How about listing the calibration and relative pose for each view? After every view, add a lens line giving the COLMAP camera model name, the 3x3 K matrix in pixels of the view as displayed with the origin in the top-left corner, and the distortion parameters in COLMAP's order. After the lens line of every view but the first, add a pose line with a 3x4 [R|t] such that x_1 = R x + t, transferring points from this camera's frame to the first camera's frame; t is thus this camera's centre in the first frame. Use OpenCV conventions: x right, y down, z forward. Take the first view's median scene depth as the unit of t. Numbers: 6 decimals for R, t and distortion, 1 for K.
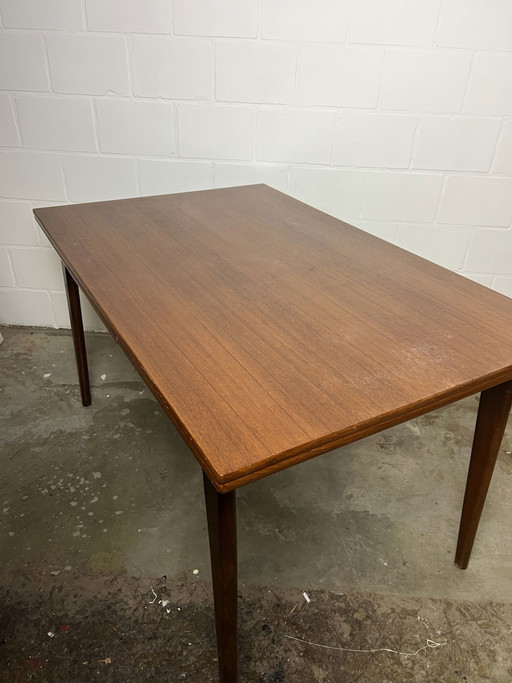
lens RADIAL K [[512.0, 0, 252.6], [0, 512.0, 346.3], [0, 0, 1]] dist [0.036281, -0.041732]
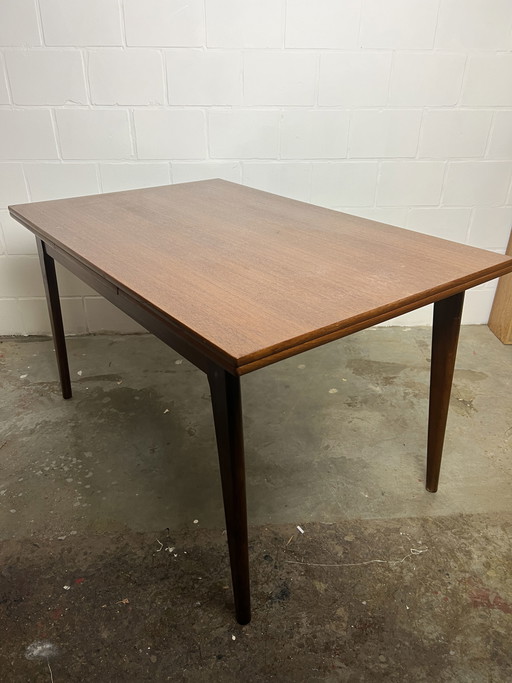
lens RADIAL K [[511.2, 0, 249.8], [0, 511.2, 347.2], [0, 0, 1]] dist [0.033428, -0.032831]
pose [[0.991534, -0.088186, 0.095313, -0.065355], [0.093129, 0.994462, -0.048706, 0.131503], [-0.090490, 0.057170, 0.994255, -0.089419]]
